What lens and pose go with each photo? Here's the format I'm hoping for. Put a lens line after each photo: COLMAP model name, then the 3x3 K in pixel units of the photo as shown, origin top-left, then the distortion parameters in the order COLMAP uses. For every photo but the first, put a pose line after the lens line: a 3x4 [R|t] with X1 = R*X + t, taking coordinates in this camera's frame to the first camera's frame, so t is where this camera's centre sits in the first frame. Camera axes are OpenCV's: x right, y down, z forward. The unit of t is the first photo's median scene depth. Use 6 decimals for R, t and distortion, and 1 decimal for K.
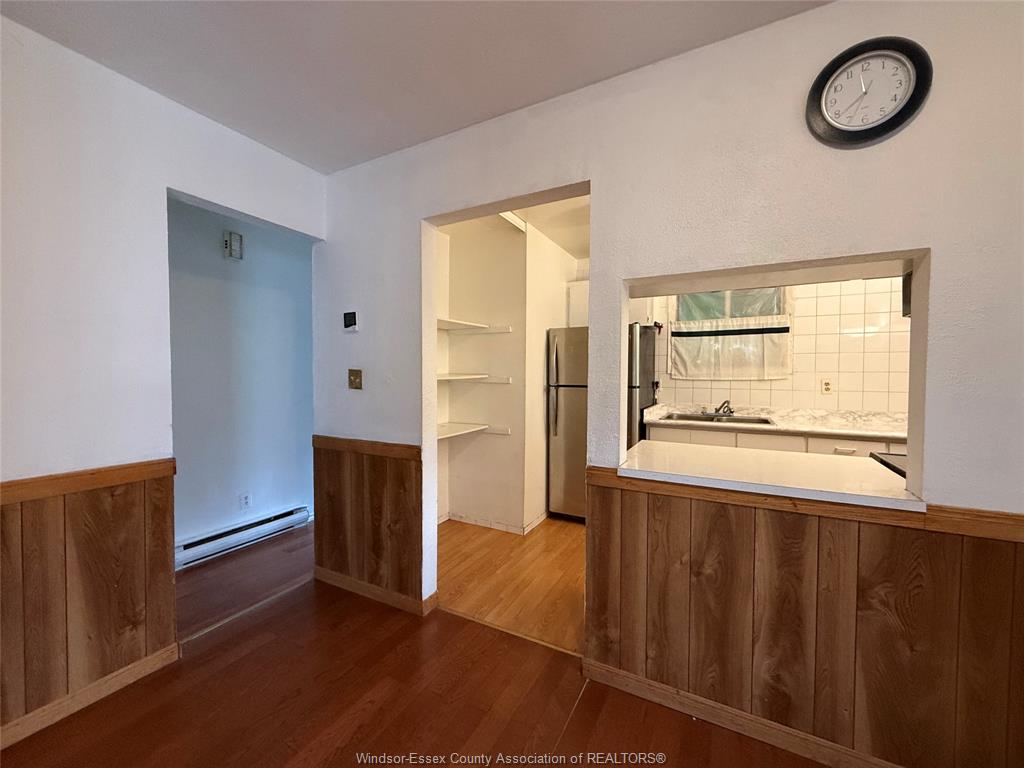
lens RADIAL K [[409.3, 0, 510.9], [0, 409.3, 382.0], [0, 0, 1]] dist [0.001369, 0.000729]
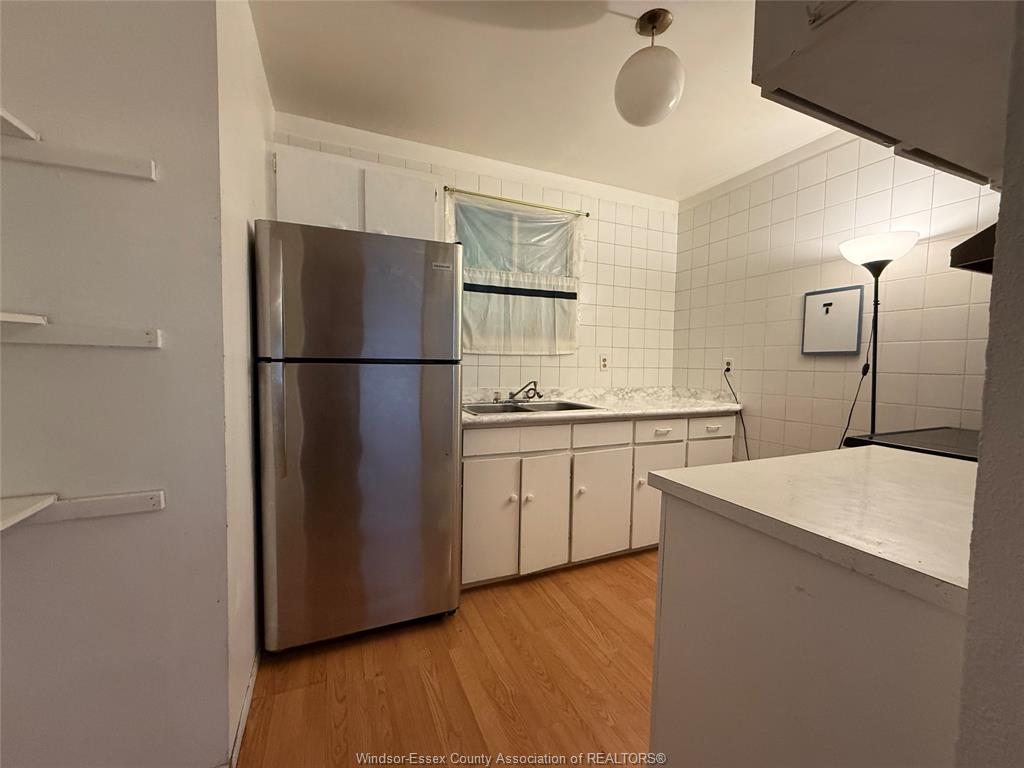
lens RADIAL K [[409.3, 0, 512.2], [0, 409.3, 383.8], [0, 0, 1]] dist [0.001369, 0.000729]
pose [[0.617957, -0.035941, 0.785390, -0.078439], [0.003614, 0.999074, 0.042876, 0.017221], [-0.786204, -0.023657, 0.617514, 0.564365]]
